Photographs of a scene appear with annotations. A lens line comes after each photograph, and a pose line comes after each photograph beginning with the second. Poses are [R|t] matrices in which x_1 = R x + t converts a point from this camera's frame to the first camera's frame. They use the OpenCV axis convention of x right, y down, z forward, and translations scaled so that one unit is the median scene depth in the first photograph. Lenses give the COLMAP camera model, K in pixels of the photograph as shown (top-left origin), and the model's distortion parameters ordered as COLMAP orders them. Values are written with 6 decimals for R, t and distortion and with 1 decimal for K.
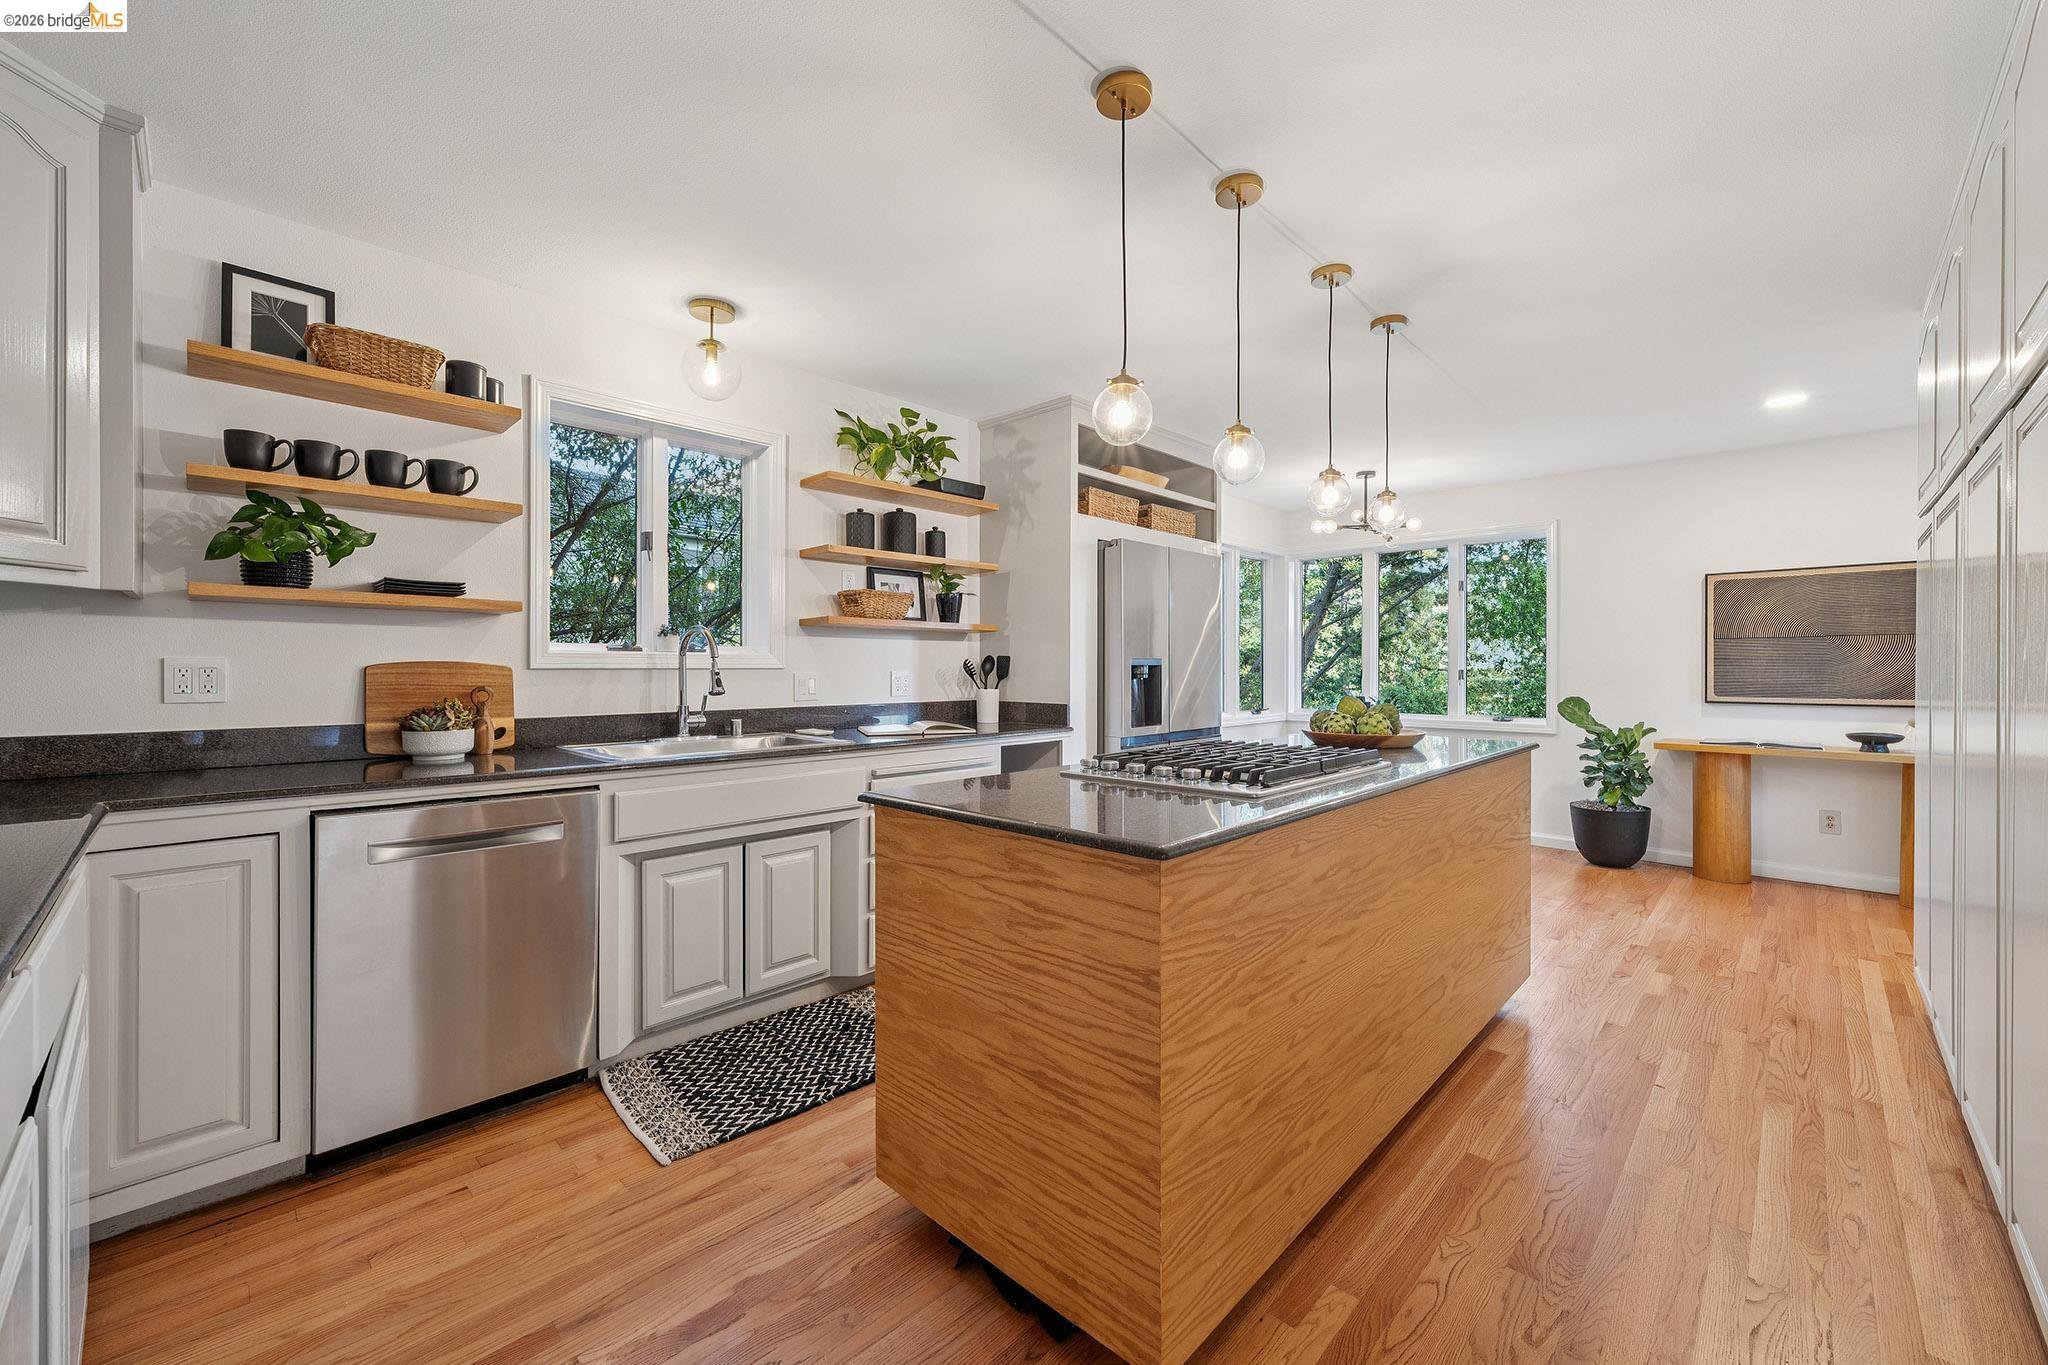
lens RADIAL K [[799.4, 0, 1018.3], [0, 799.4, 671.8], [0, 0, 1]] dist [-0.003126, -0.000175]
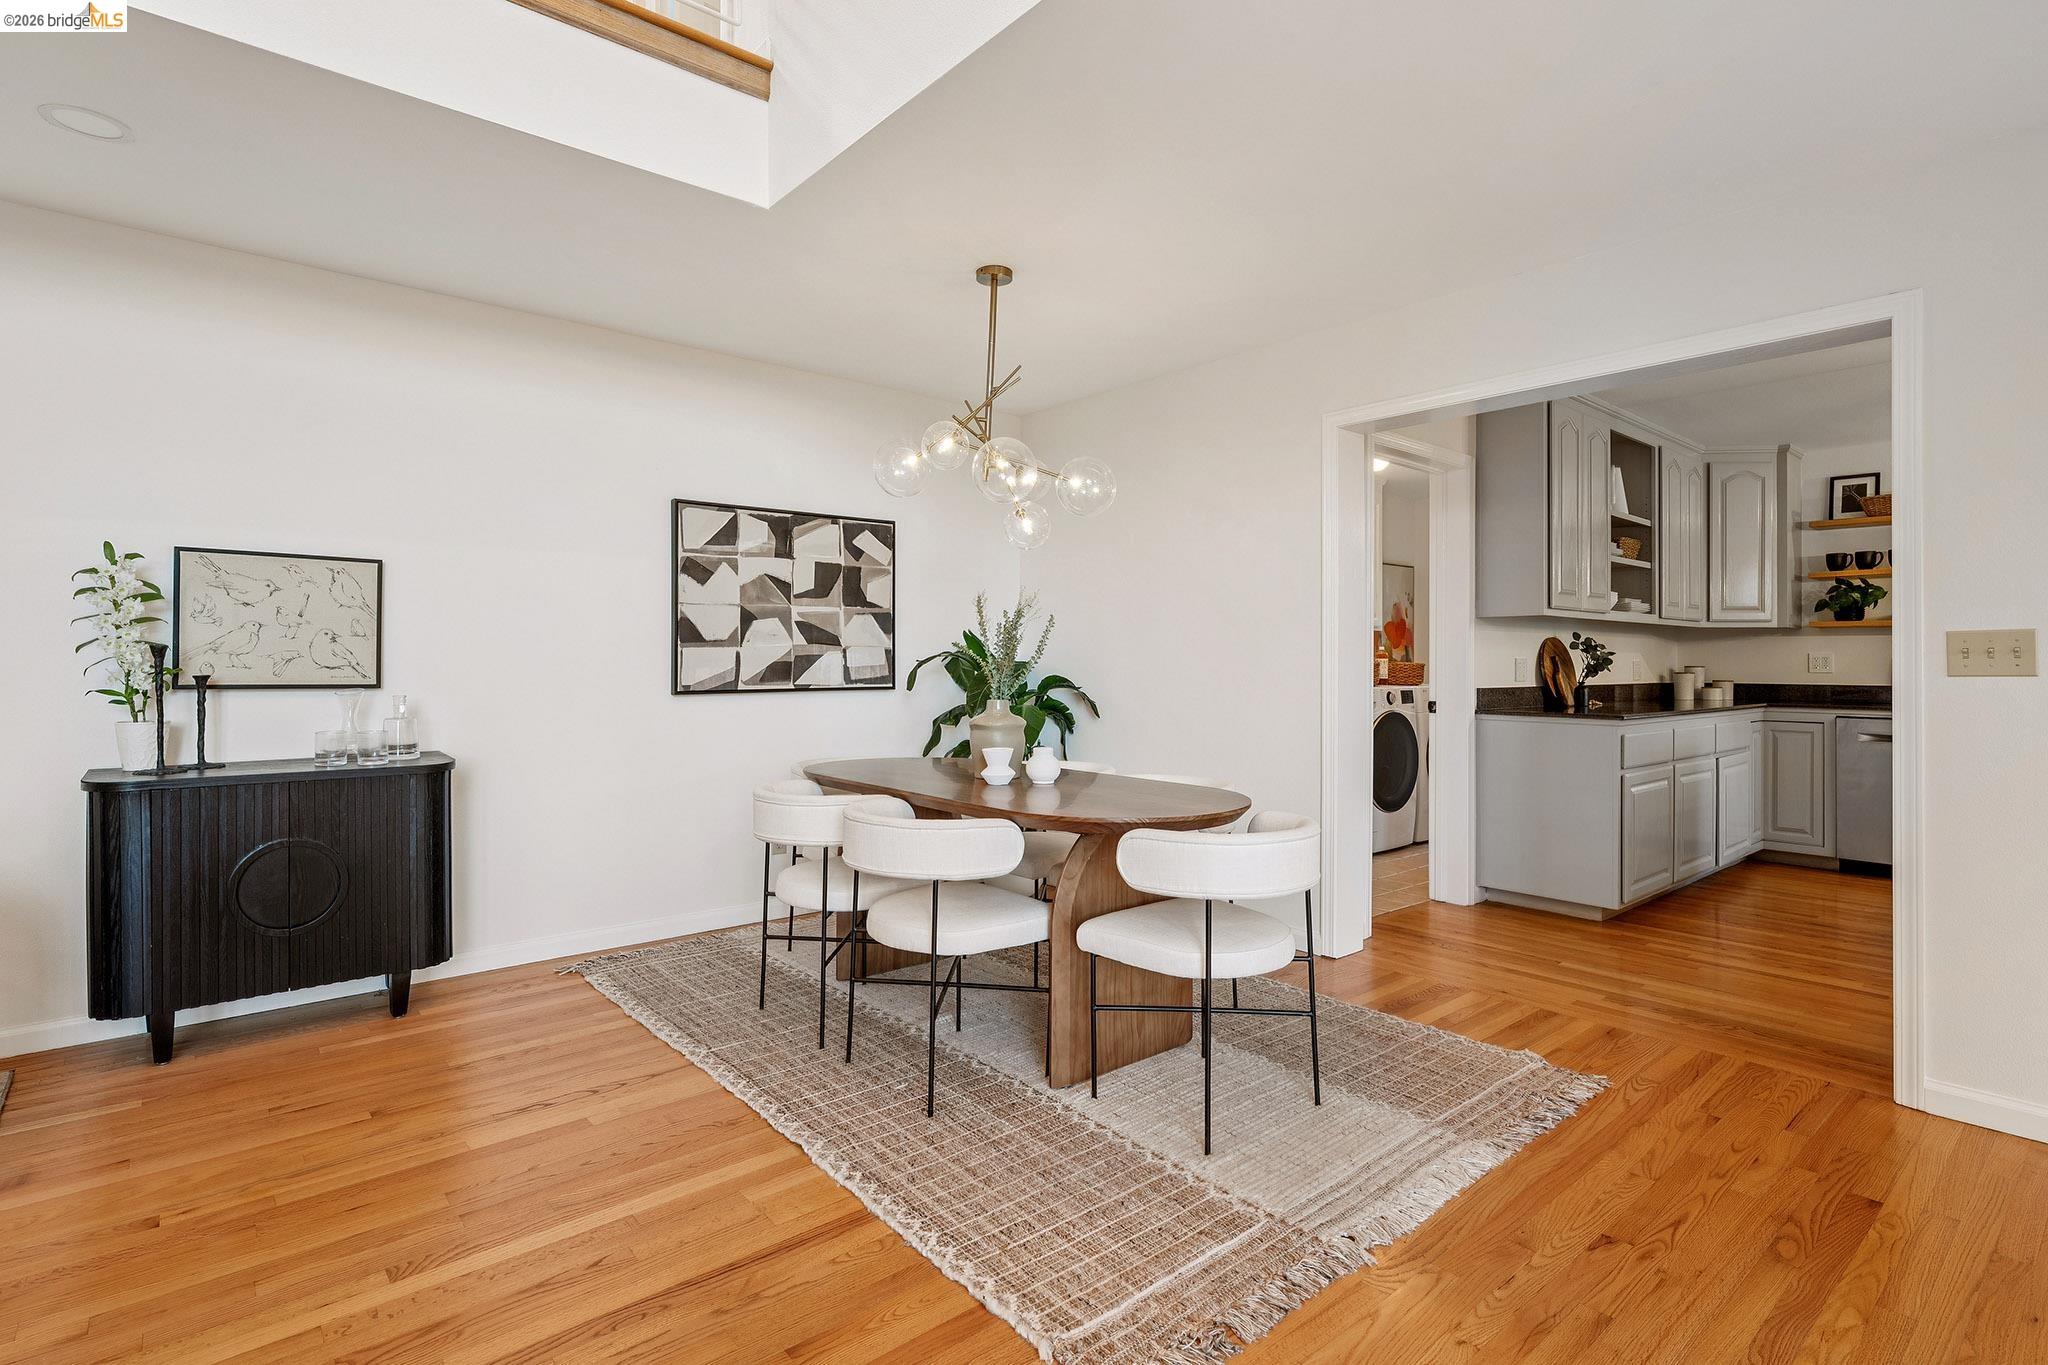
lens RADIAL K [[994.7, 0, 1029.0], [0, 994.7, 655.2], [0, 0, 1]] dist [-0.005931, 0.001628]
pose [[-0.084936, -0.002193, -0.996384, 1.438259], [-0.003282, 0.999993, -0.001921, 0.001388], [0.996381, 0.003107, -0.084943, -0.736928]]
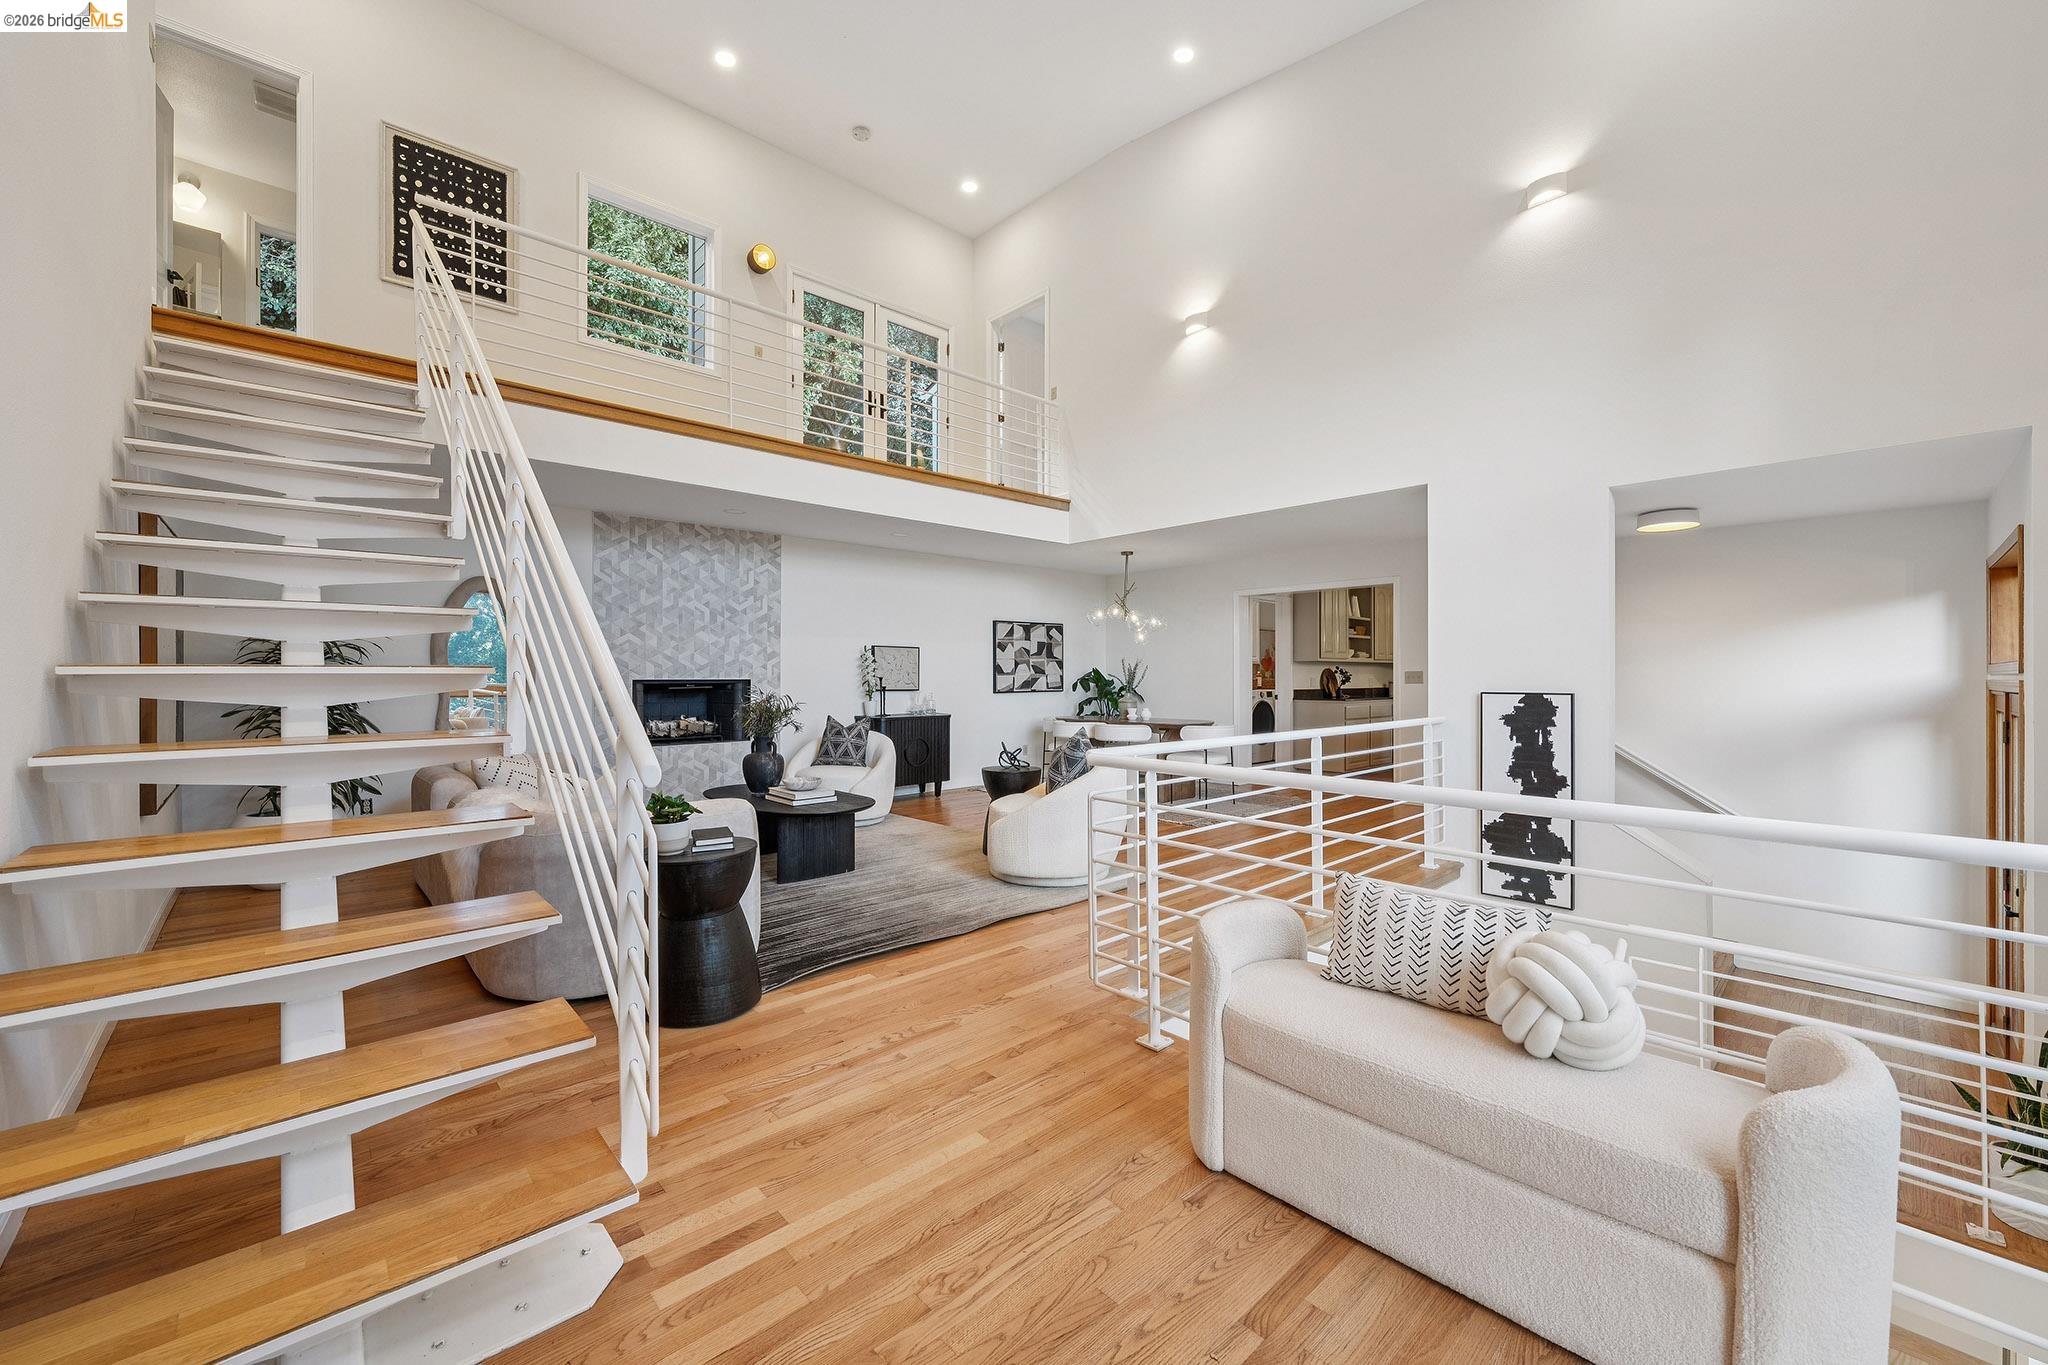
lens RADIAL K [[799.4, 0, 1016.5], [0, 799.4, 680.2], [0, 0, 1]] dist [-0.003126, -0.000175]
pose [[-0.050758, 0.009734, -0.998664, 3.030020], [0.001755, 0.999952, 0.009657, -0.021292], [0.998709, -0.001262, -0.050773, -1.100850]]
